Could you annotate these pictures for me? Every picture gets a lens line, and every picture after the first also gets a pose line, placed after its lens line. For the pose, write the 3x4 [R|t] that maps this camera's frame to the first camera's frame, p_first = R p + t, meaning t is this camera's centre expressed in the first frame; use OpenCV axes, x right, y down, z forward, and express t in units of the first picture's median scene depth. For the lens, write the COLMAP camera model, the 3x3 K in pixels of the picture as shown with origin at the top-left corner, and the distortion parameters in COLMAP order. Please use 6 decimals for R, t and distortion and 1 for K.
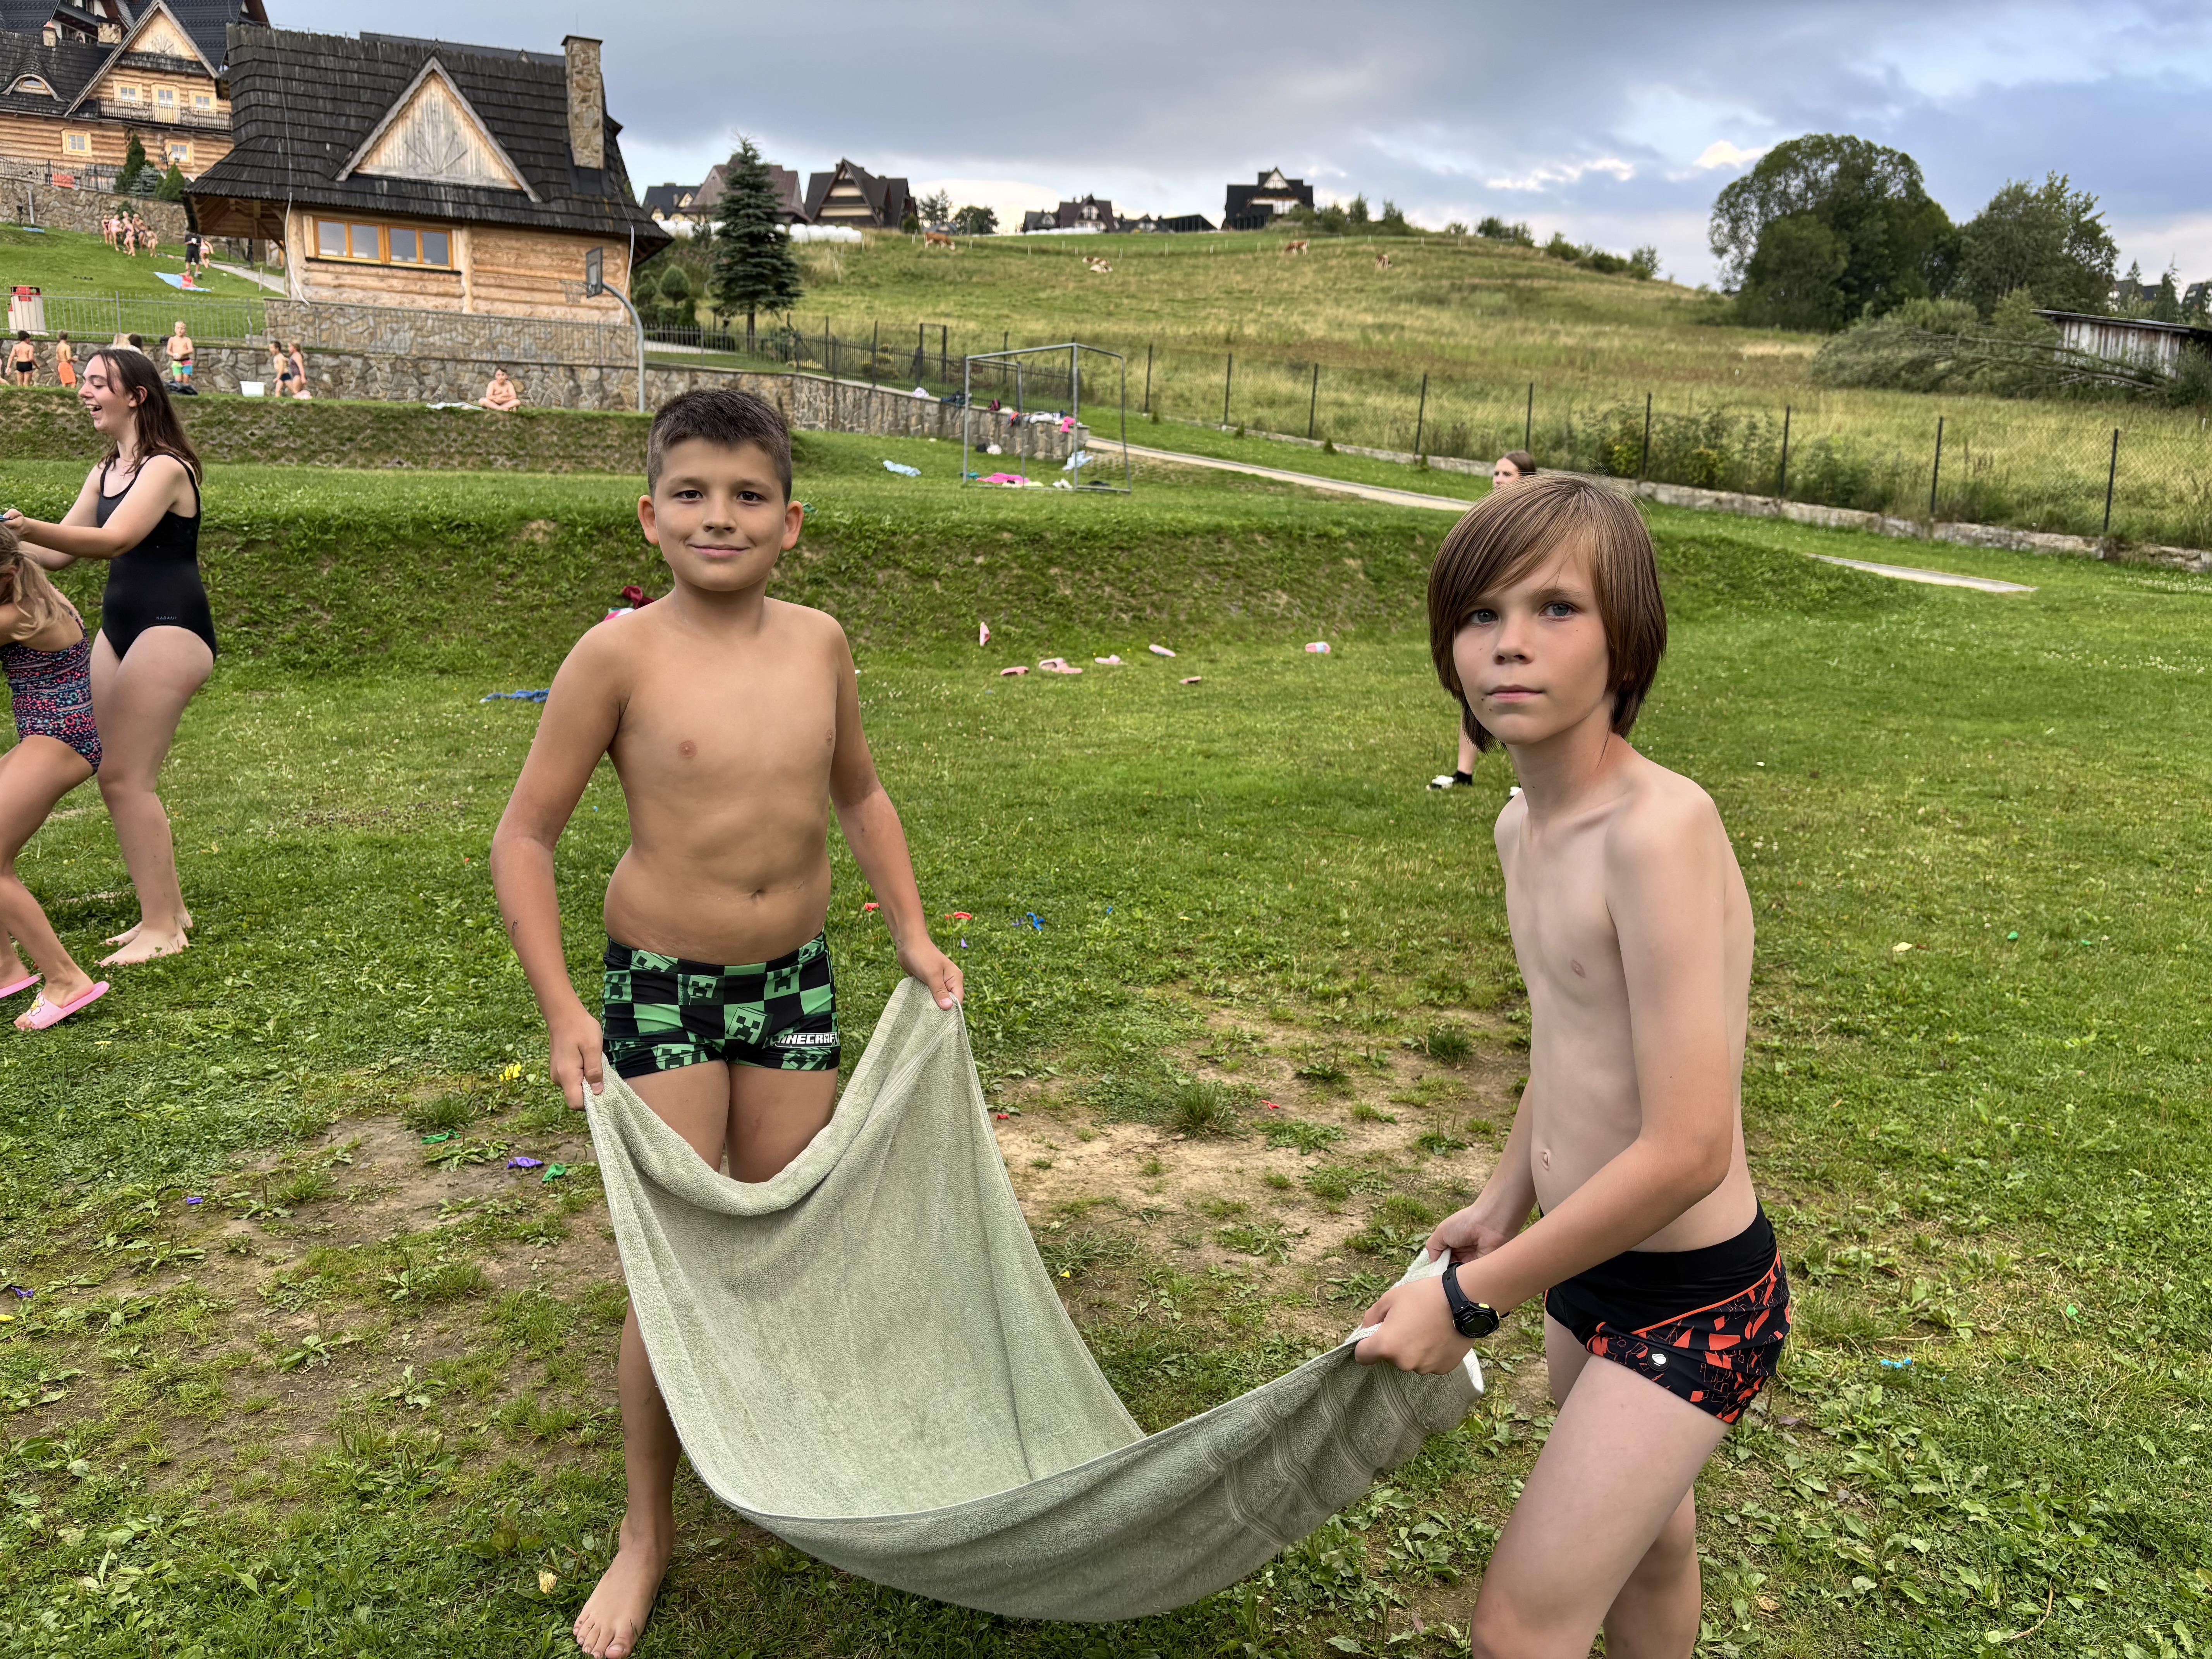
lens RADIAL K [[1657.2, 0, 1111.5], [0, 1657.2, 853.7], [0, 0, 1]] dist [0.044571, -0.051797]
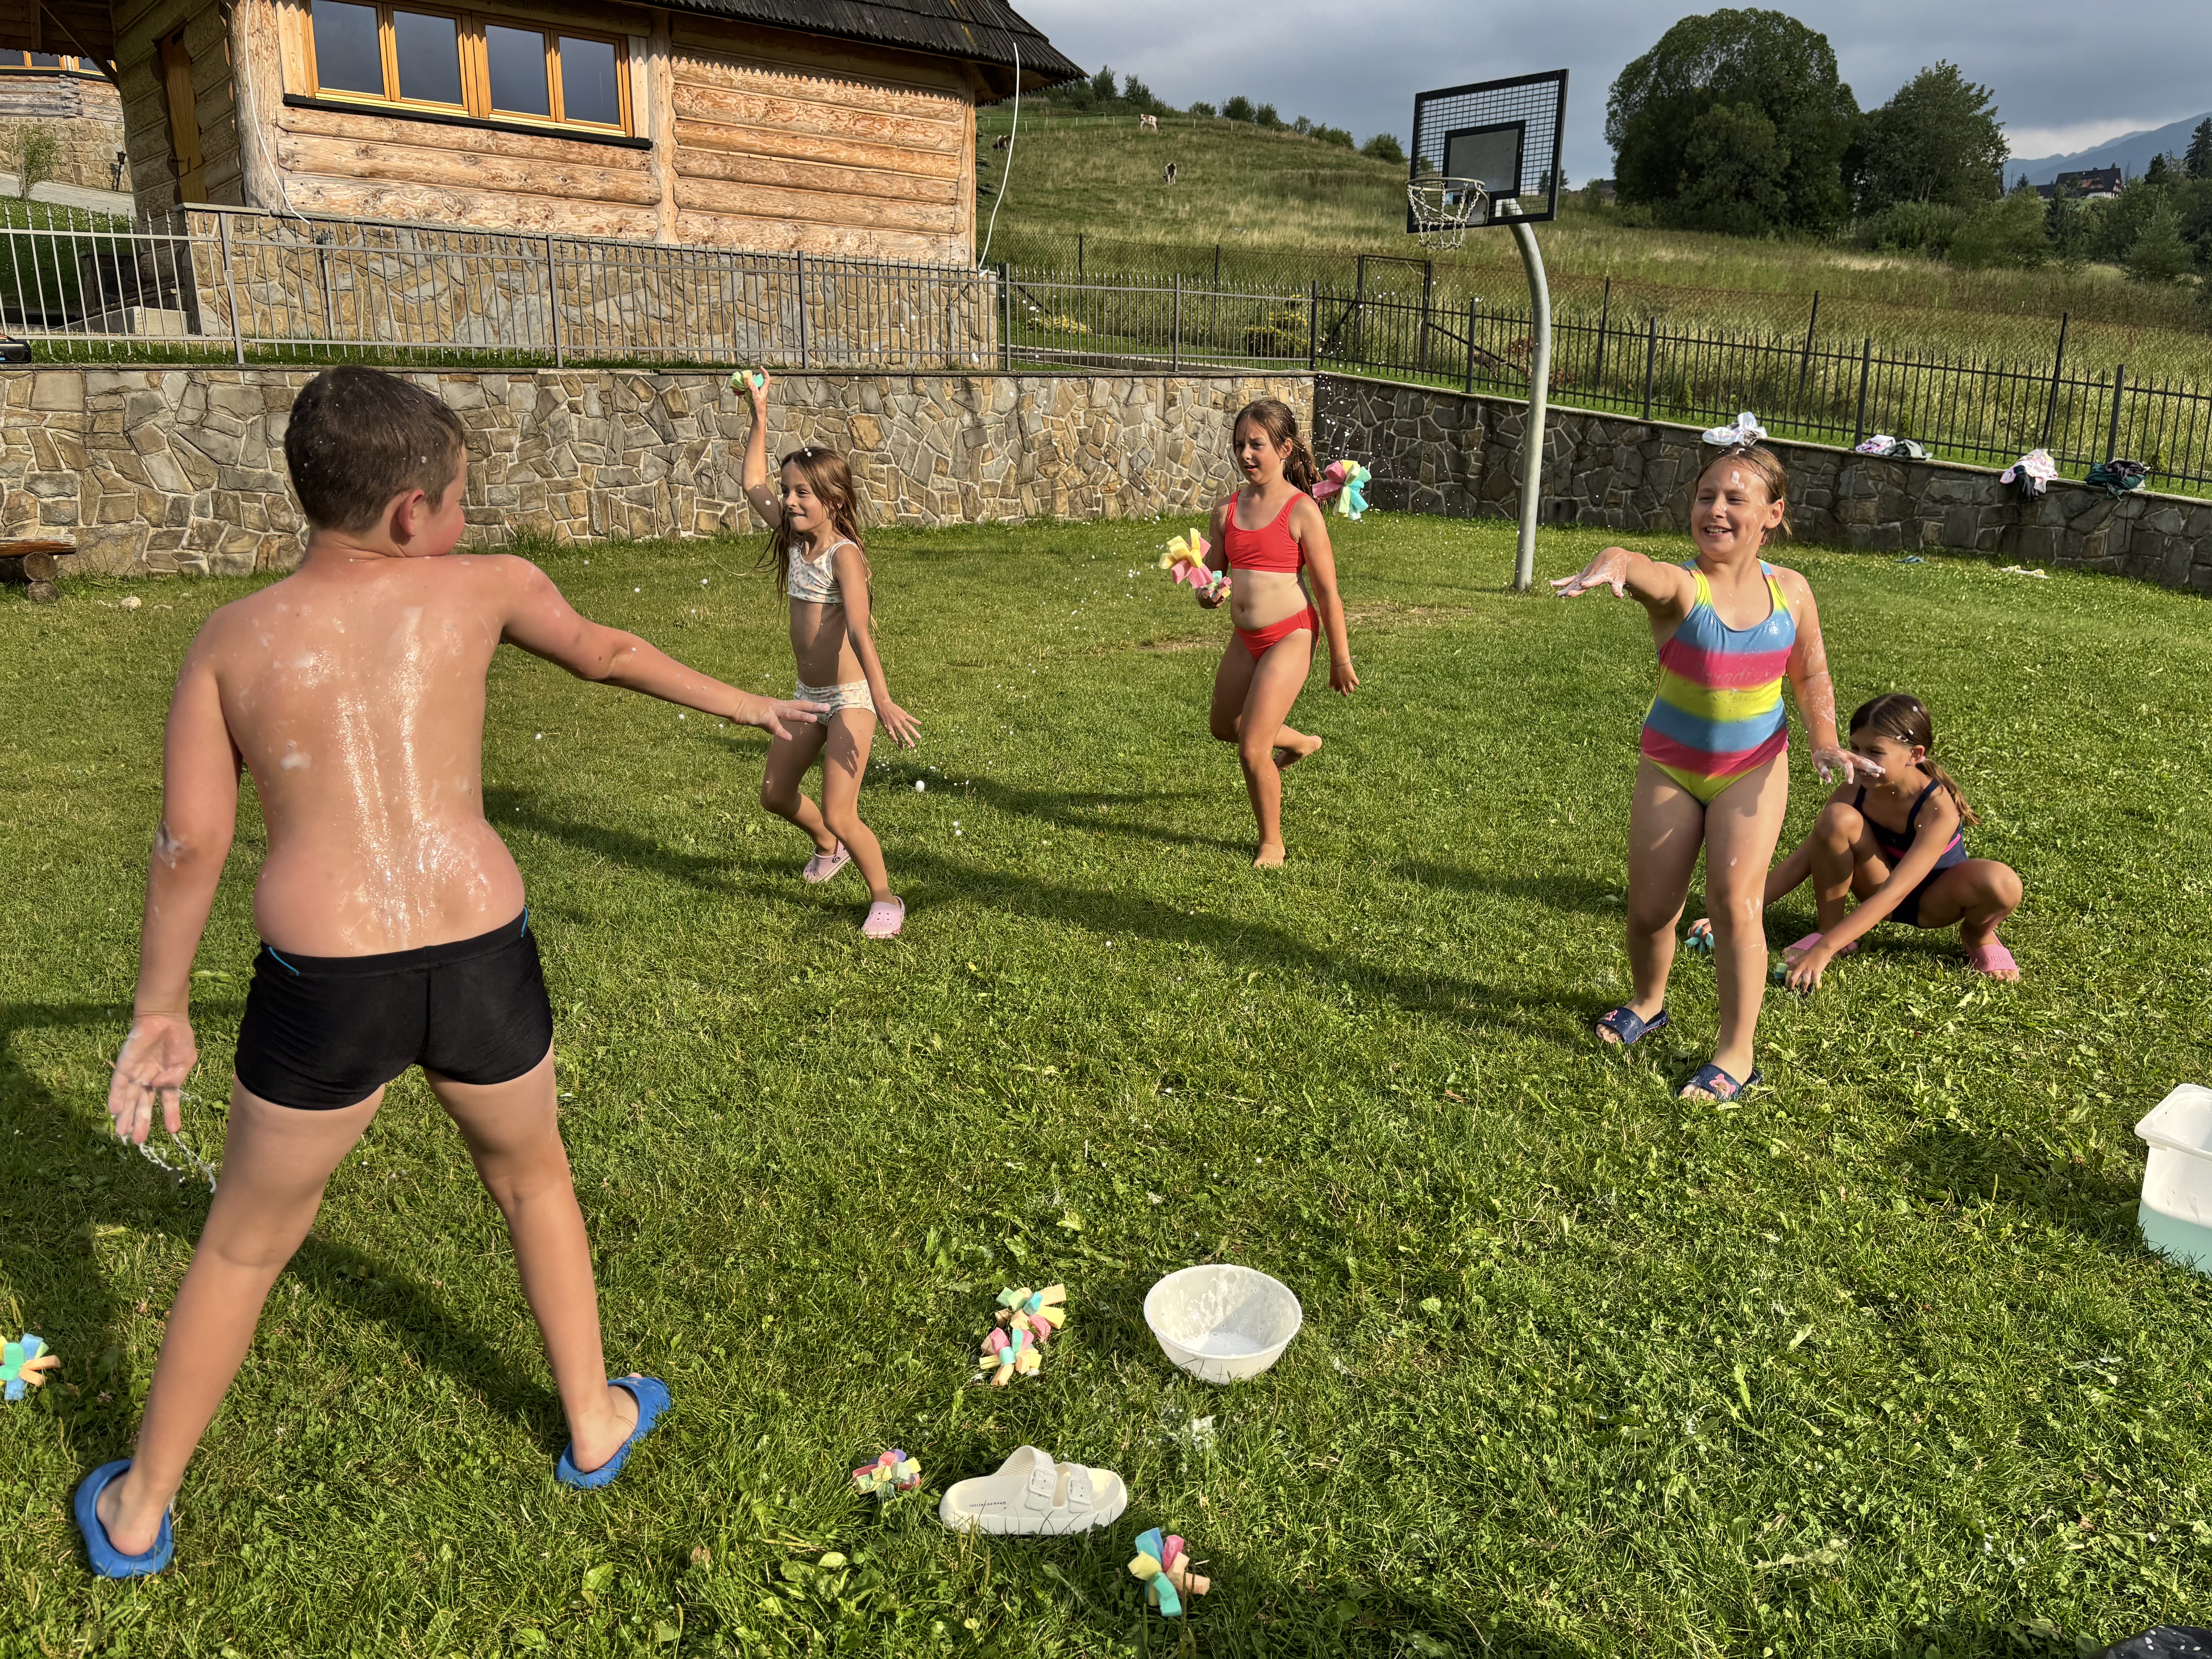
lens RADIAL K [[1657.2, 0, 1103.0], [0, 1657.2, 843.7], [0, 0, 1]] dist [0.044571, -0.051797]
pose [[0.972594, -0.071770, 0.221155, -0.383535], [0.058967, 0.996208, 0.063967, -0.195121], [-0.224907, -0.049173, 0.973139, 0.564073]]
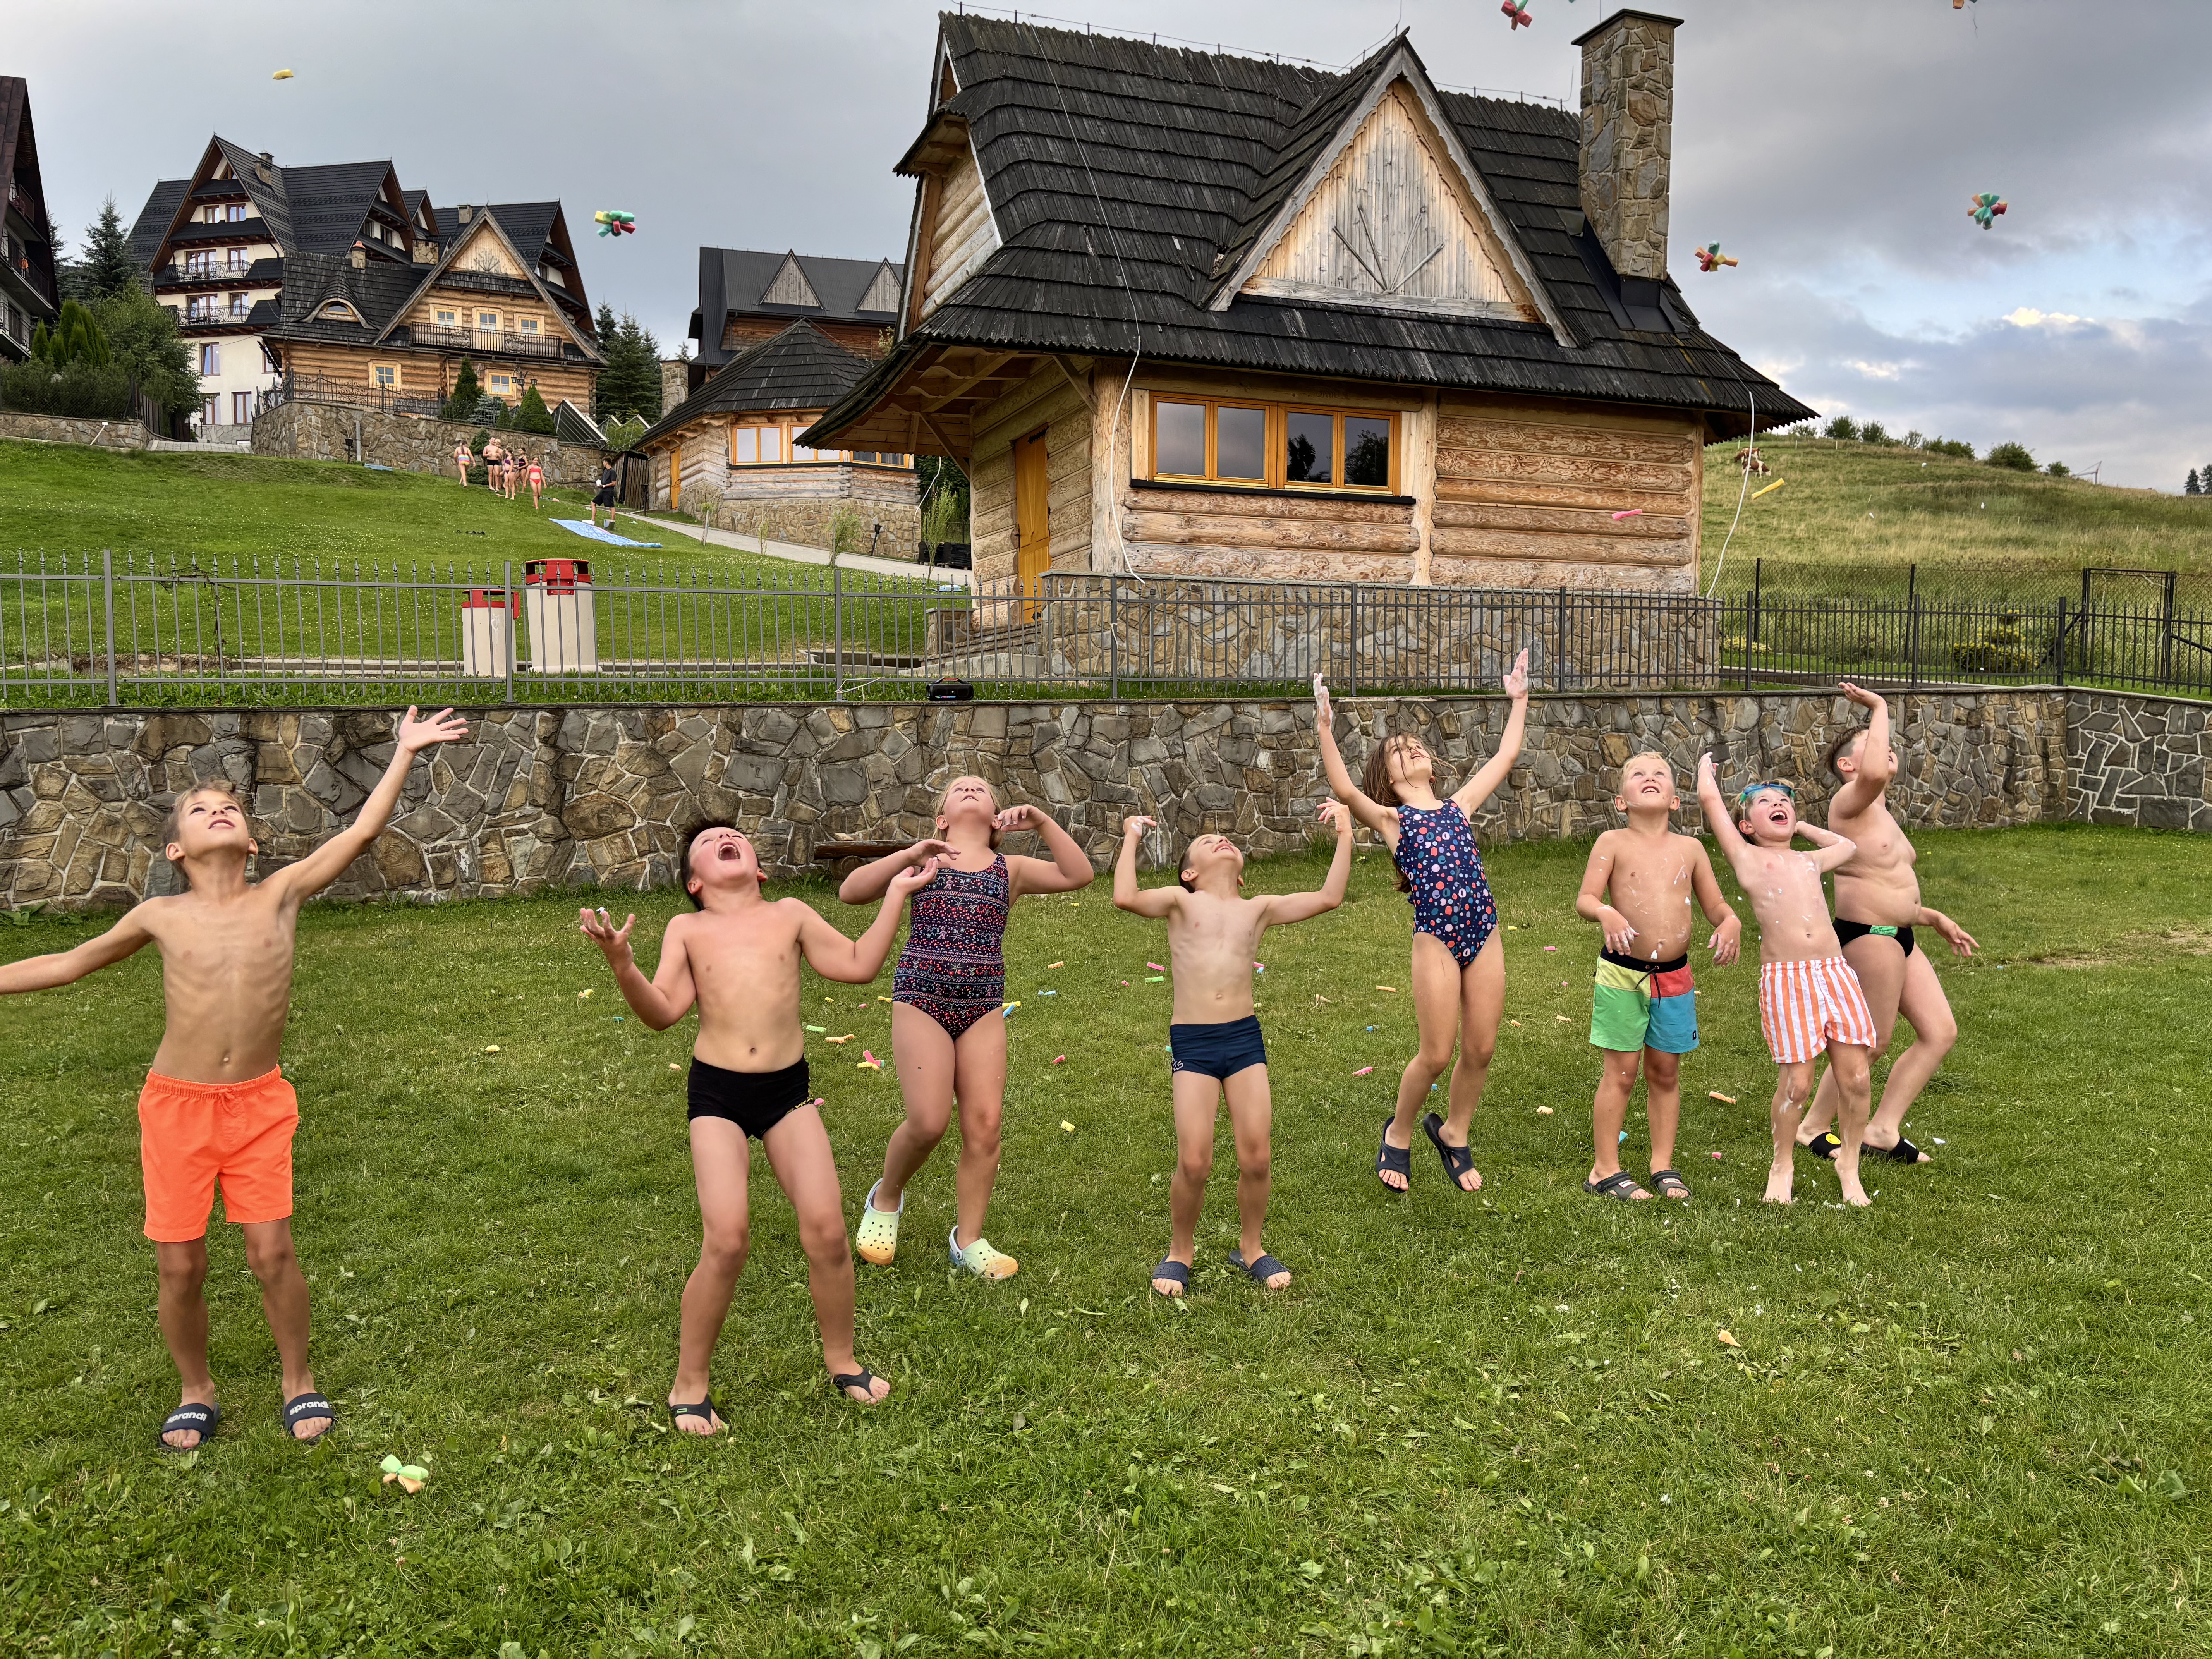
lens RADIAL K [[1657.2, 0, 1127.3], [0, 1657.2, 847.5], [0, 0, 1]] dist [0.044571, -0.051797]
pose [[0.996421, -0.014066, -0.083347, -0.430466], [0.003329, 0.991822, -0.127585, -0.194273], [0.084460, 0.126851, 0.988319, 0.550828]]
